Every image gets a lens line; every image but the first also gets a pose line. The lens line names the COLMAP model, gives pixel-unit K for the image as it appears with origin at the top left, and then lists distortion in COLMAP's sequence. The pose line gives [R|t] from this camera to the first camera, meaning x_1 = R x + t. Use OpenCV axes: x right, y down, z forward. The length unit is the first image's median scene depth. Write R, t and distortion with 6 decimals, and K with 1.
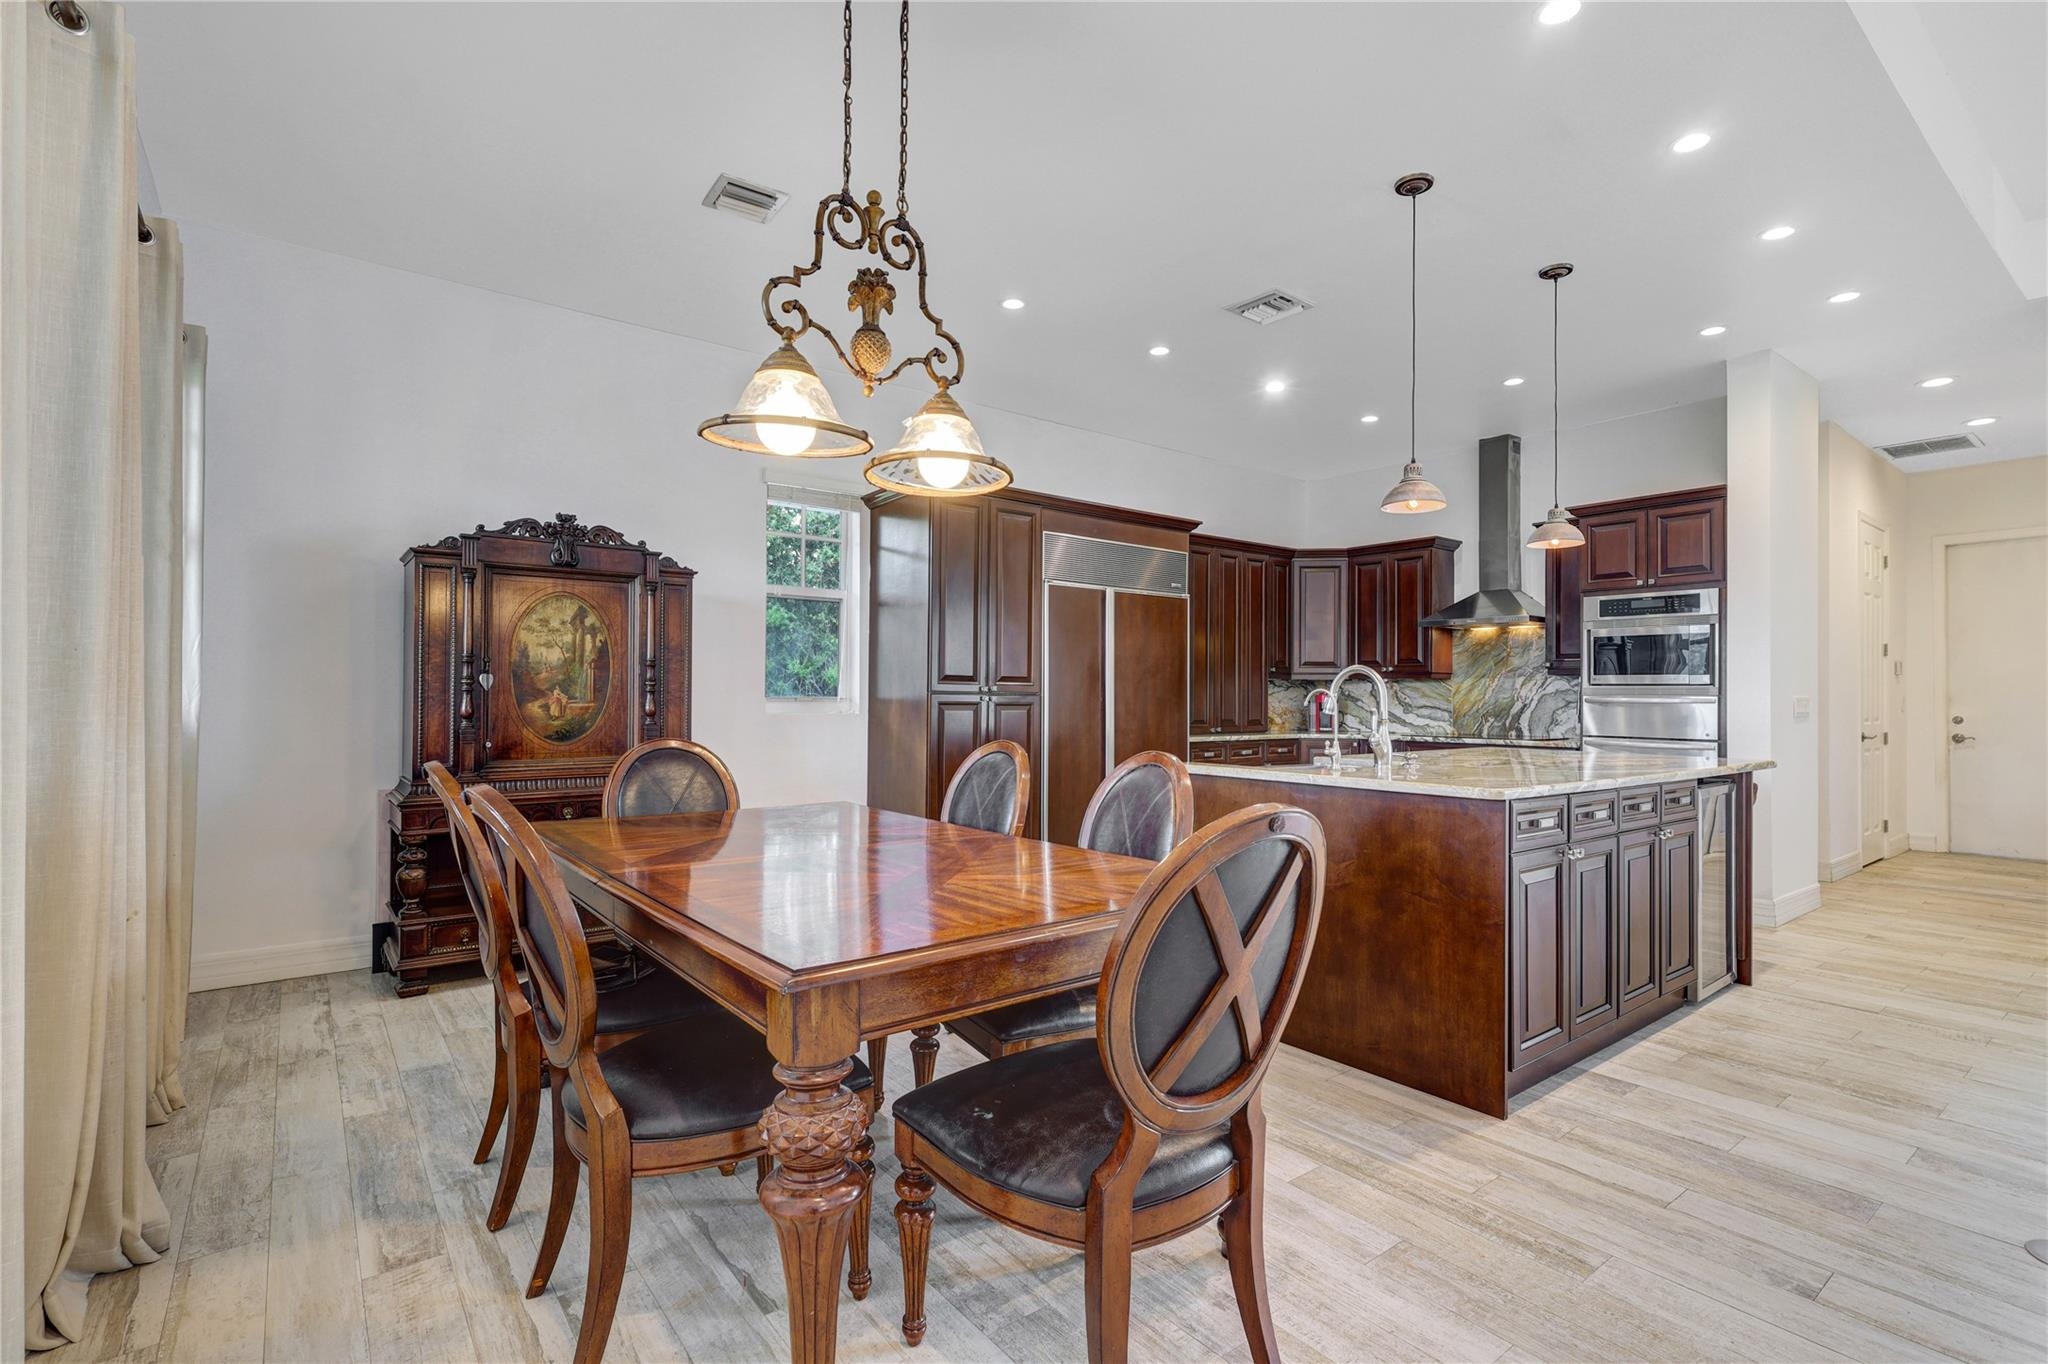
lens RADIAL K [[952.2, 0, 1023.4], [0, 952.2, 687.1], [0, 0, 1]] dist [0.001722, 0.001217]
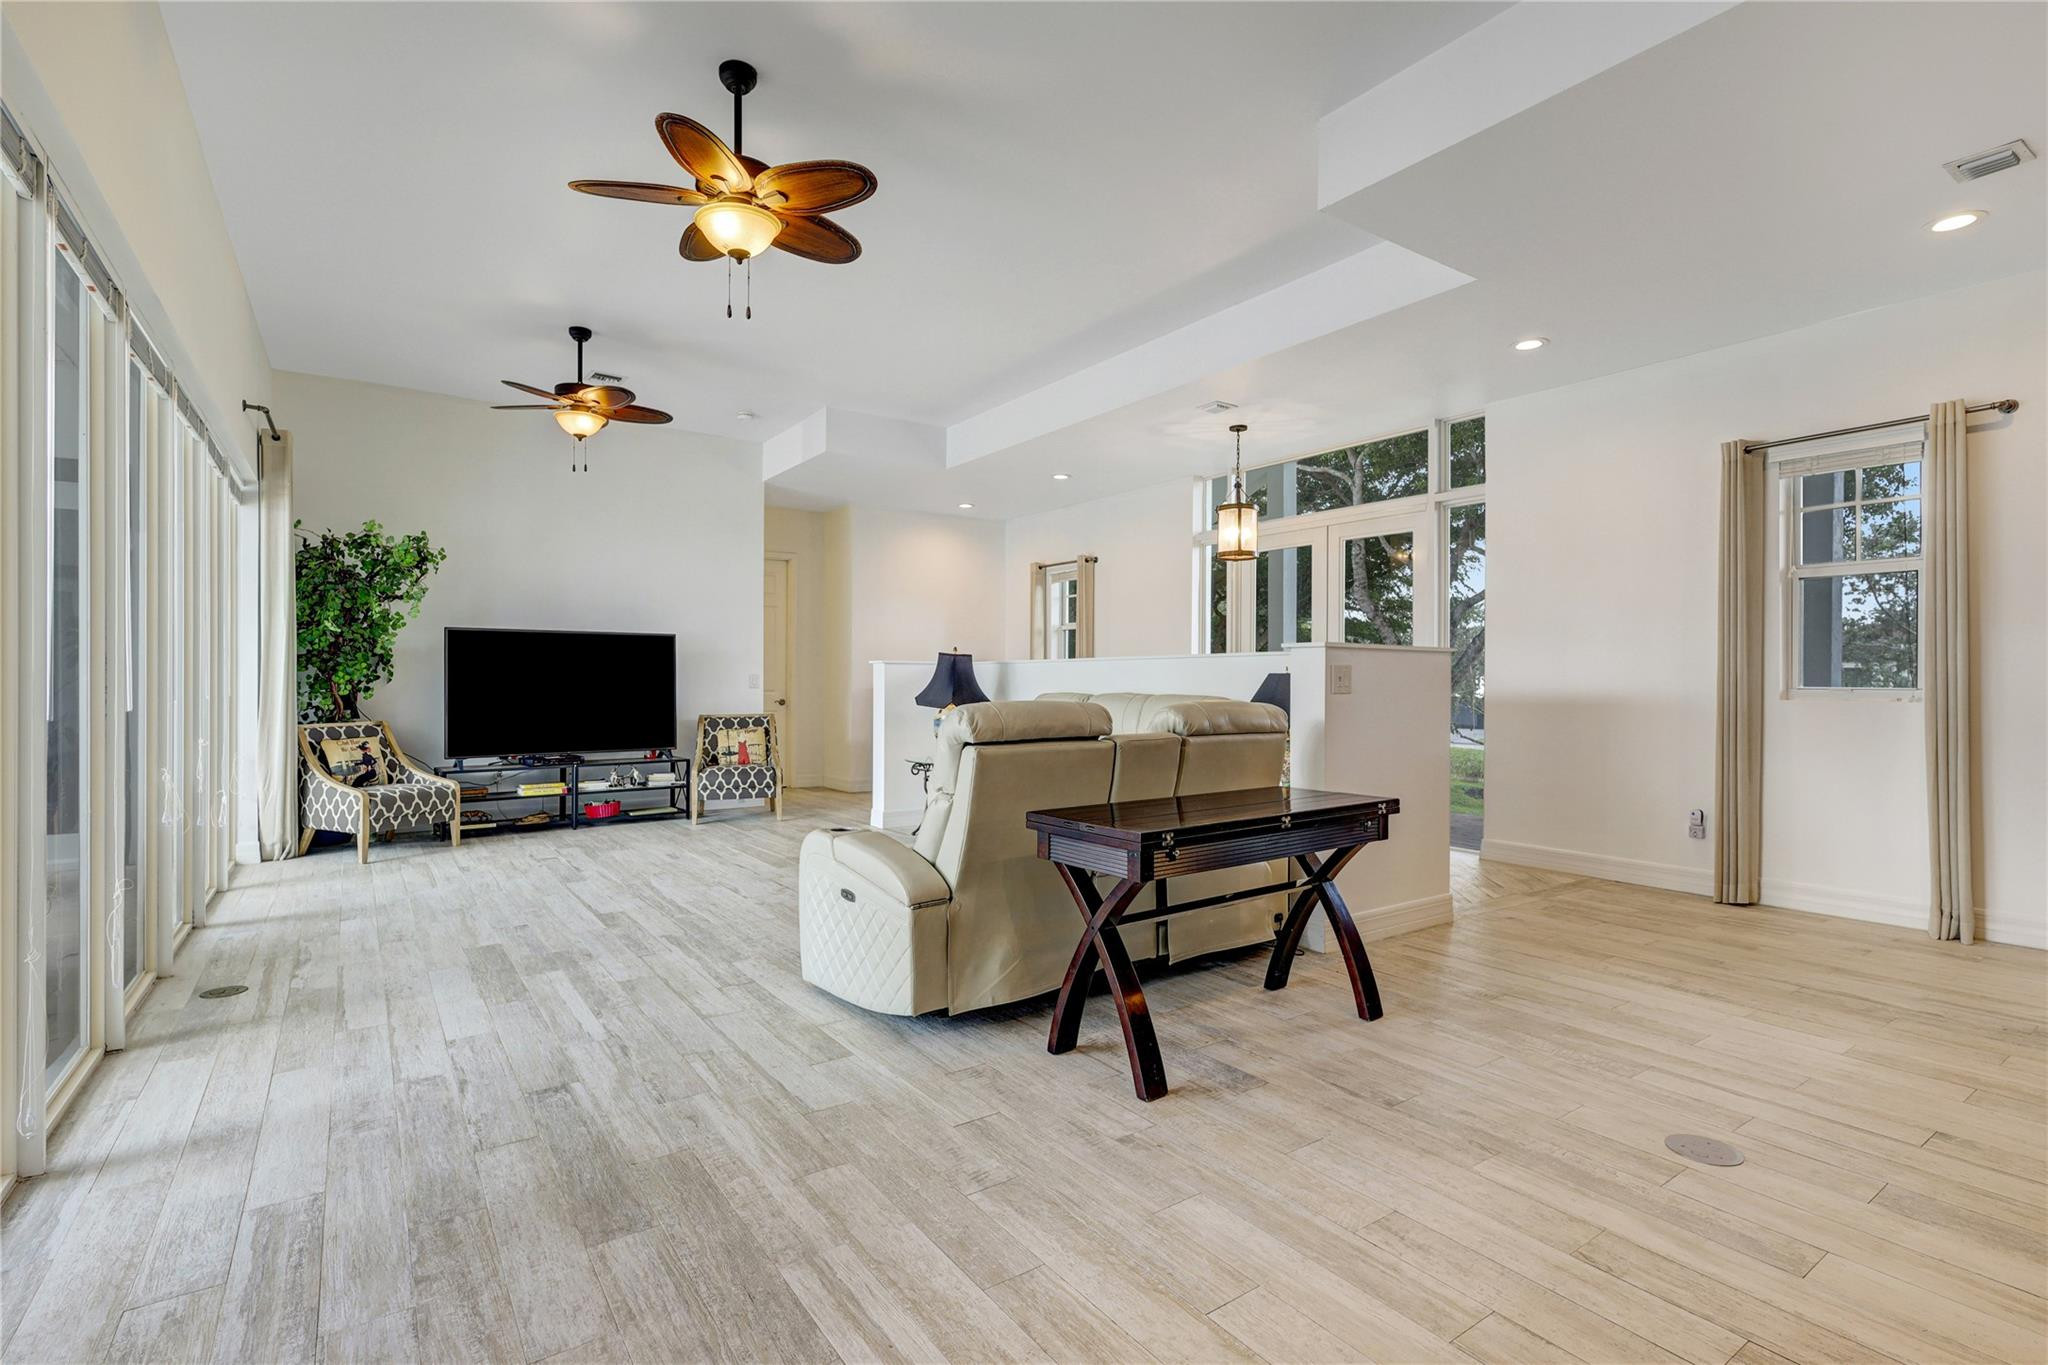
lens RADIAL K [[952.2, 0, 1016.9], [0, 952.2, 681.4], [0, 0, 1]] dist [0.001722, 0.001217]
pose [[-0.998692, -0.010198, 0.050104, 0.775246], [-0.010684, 0.999898, -0.009456, 0.016169], [-0.050003, -0.009979, -0.998699, 0.909407]]
